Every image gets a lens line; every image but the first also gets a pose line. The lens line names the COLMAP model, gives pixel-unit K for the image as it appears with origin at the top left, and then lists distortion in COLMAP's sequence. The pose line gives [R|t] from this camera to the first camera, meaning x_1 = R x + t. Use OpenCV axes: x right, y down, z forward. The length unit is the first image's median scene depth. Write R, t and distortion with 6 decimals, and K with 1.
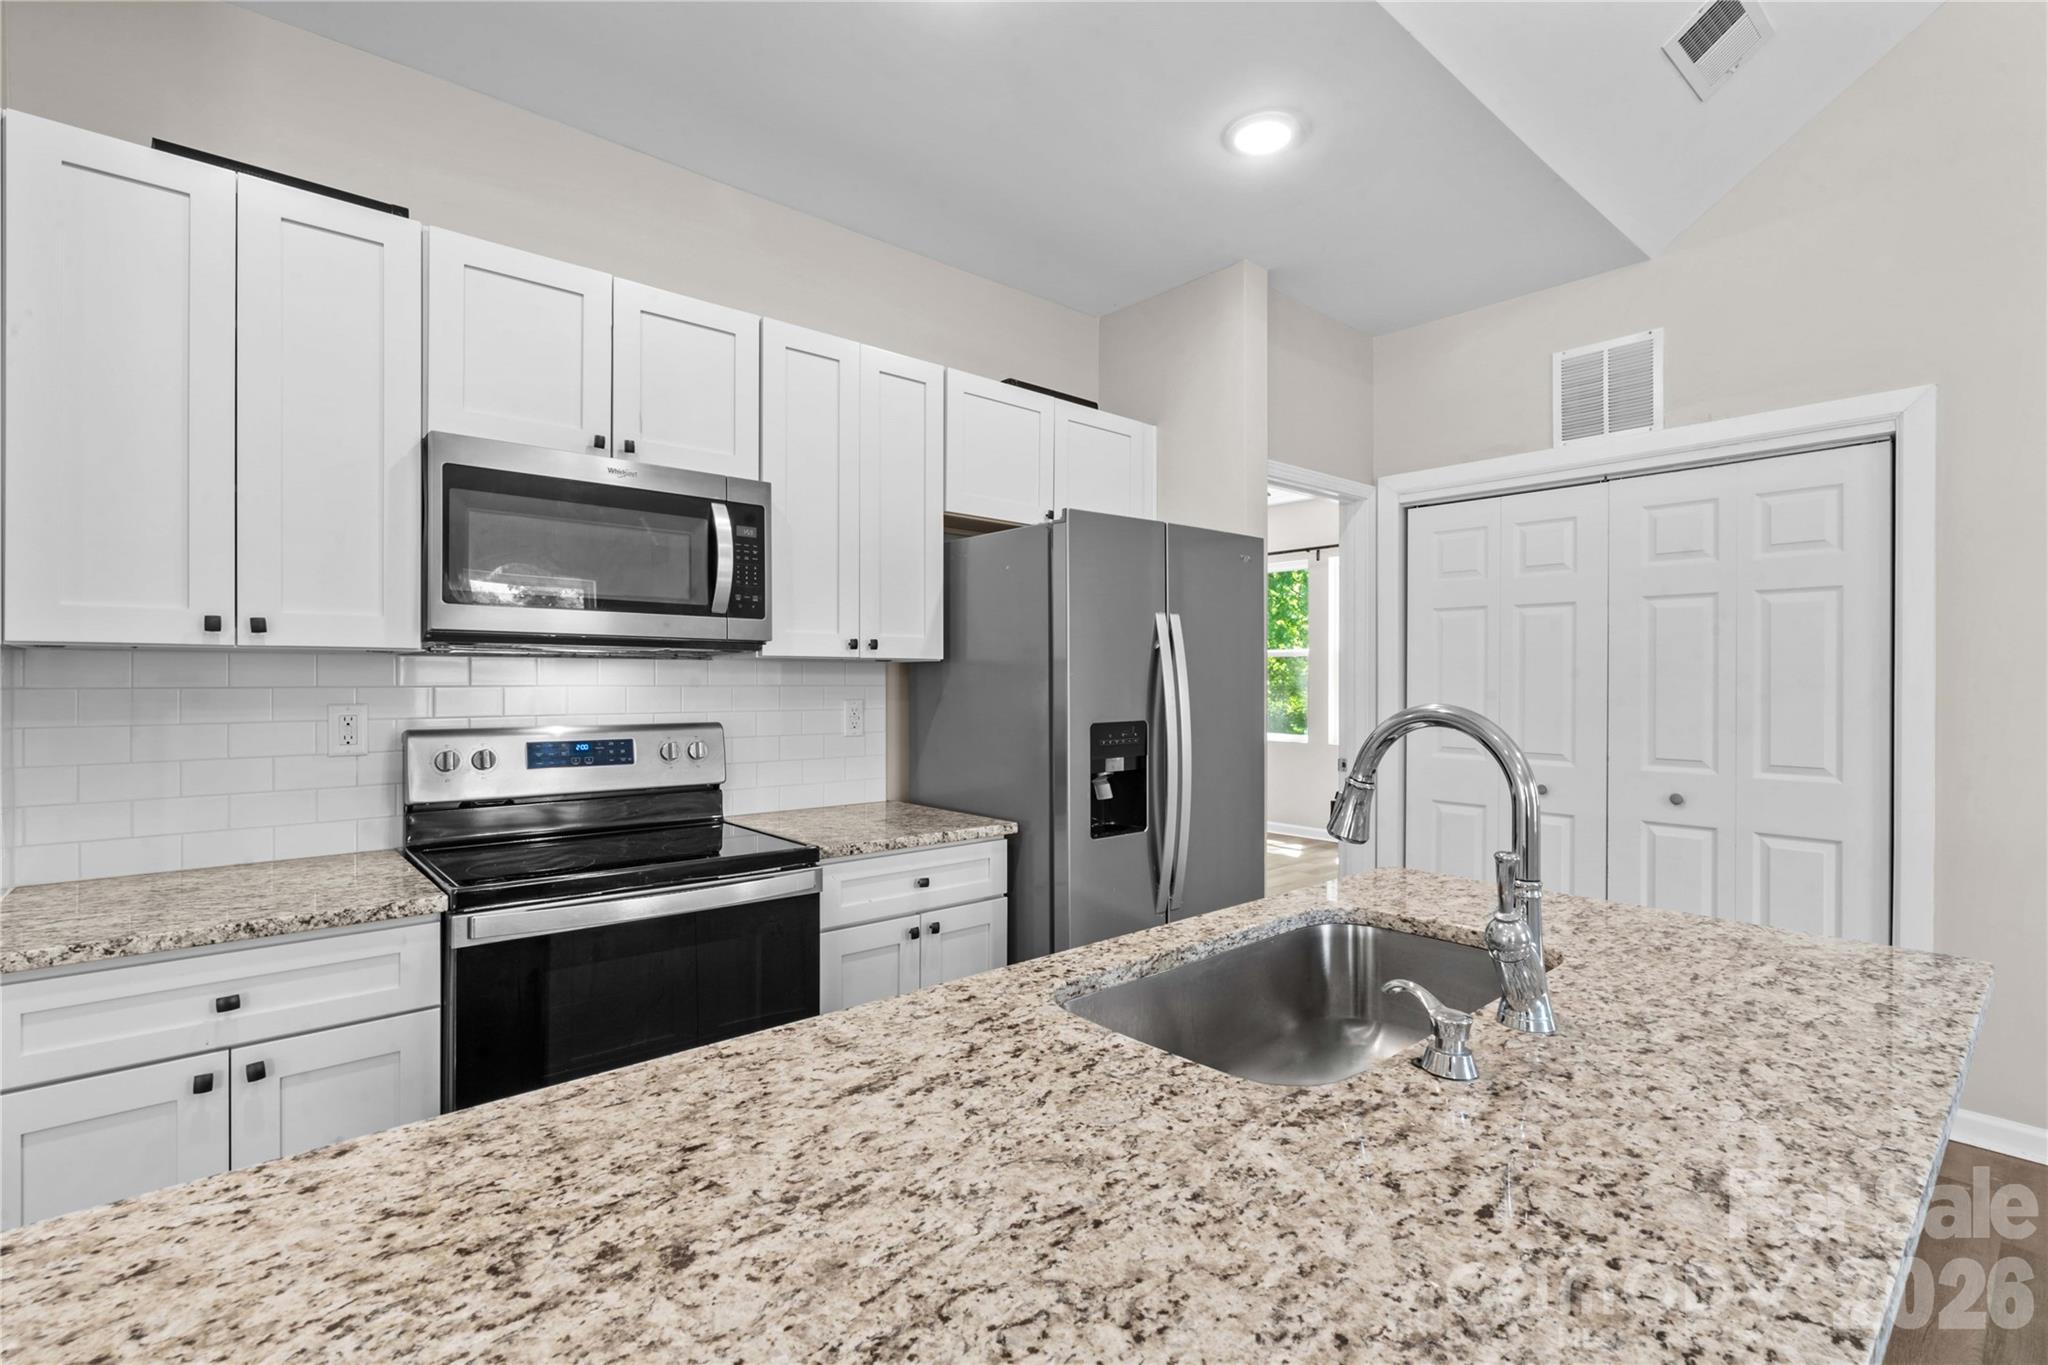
lens RADIAL K [[942.8, 0, 1044.7], [0, 942.8, 679.0], [0, 0, 1]] dist [-0.001153, 0.000447]
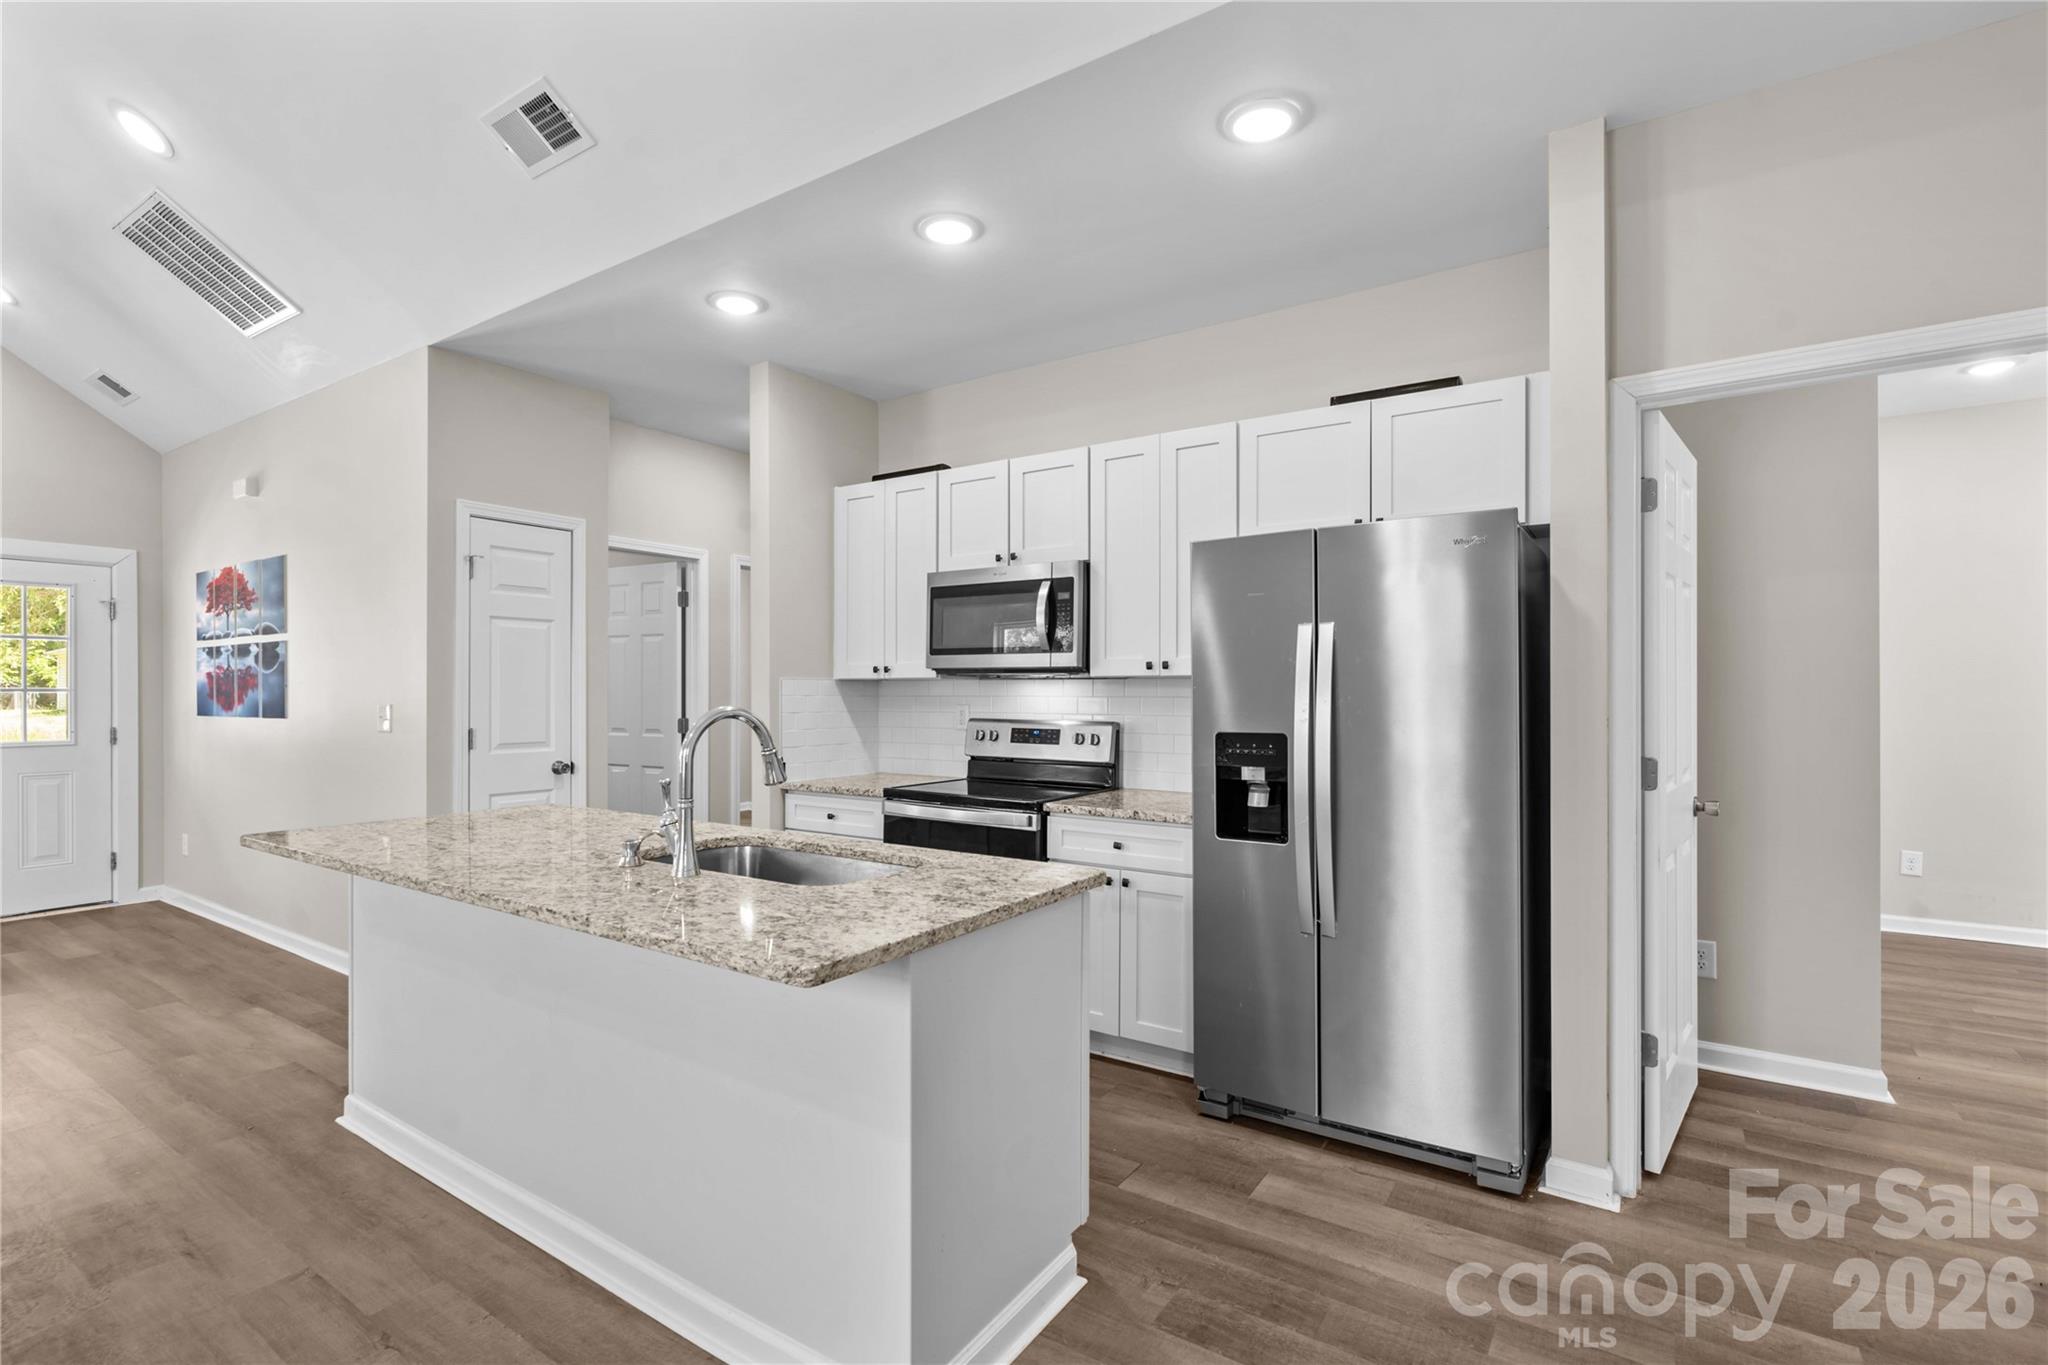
lens RADIAL K [[942.8, 0, 1025.5], [0, 942.8, 689.1], [0, 0, 1]] dist [-0.001153, 0.000447]
pose [[0.235194, -0.004337, -0.971939, 1.051576], [0.000323, 0.999990, -0.004384, 0.001479], [0.971948, 0.000718, 0.235193, 0.529396]]
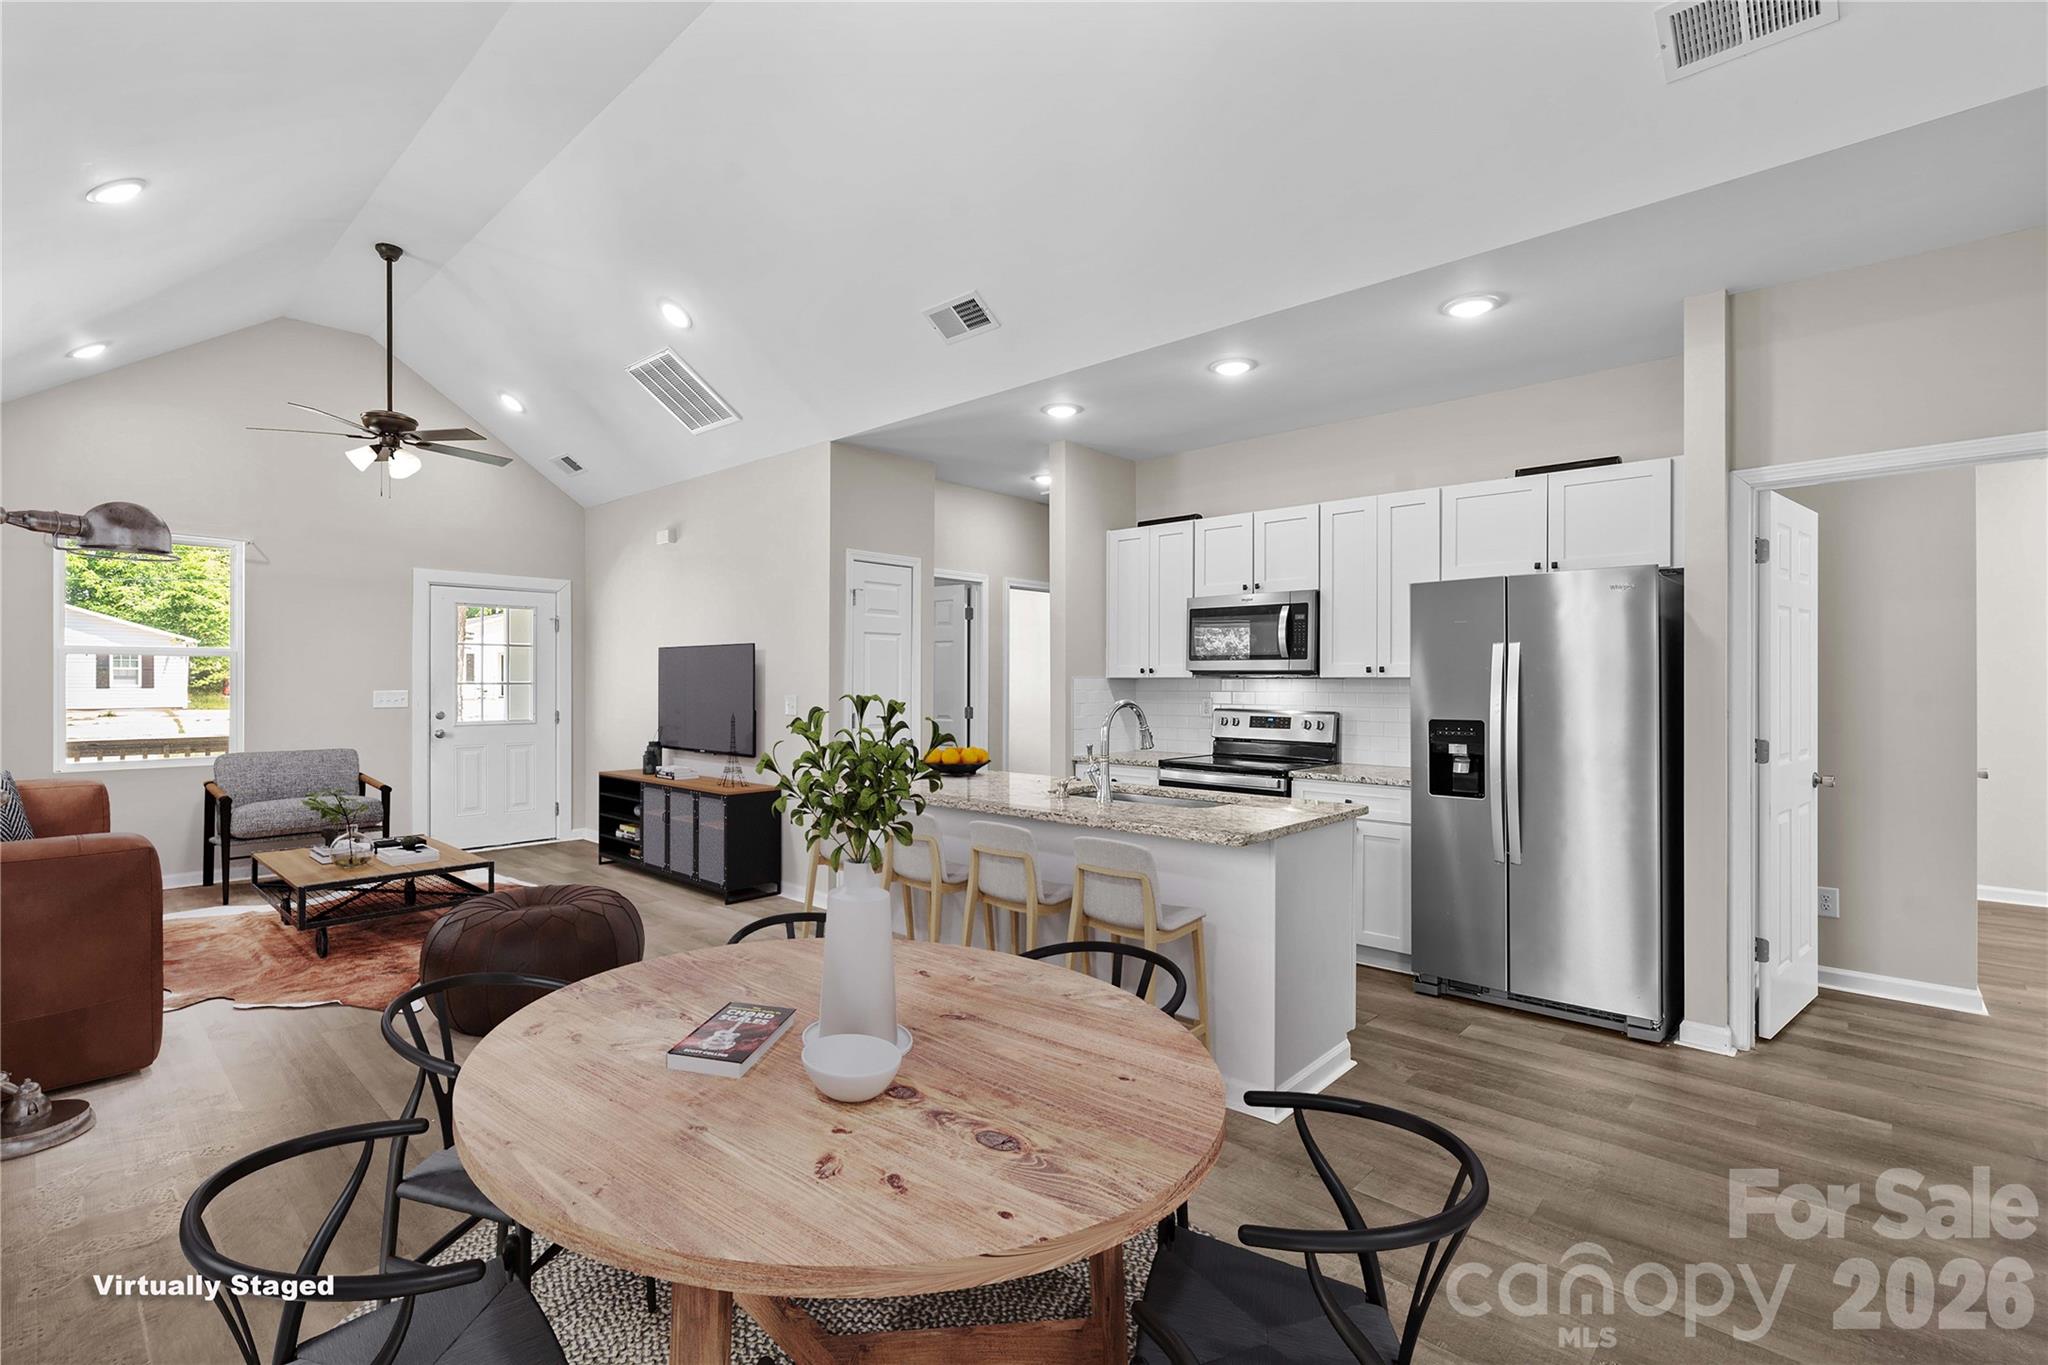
lens RADIAL K [[942.8, 0, 1025.8], [0, 942.8, 679.6], [0, 0, 1]] dist [-0.001153, 0.000447]
pose [[0.089350, -0.003658, -0.995994, 1.511212], [-0.002454, 0.999989, -0.003892, -0.010308], [0.995997, 0.002792, 0.089340, 0.209034]]
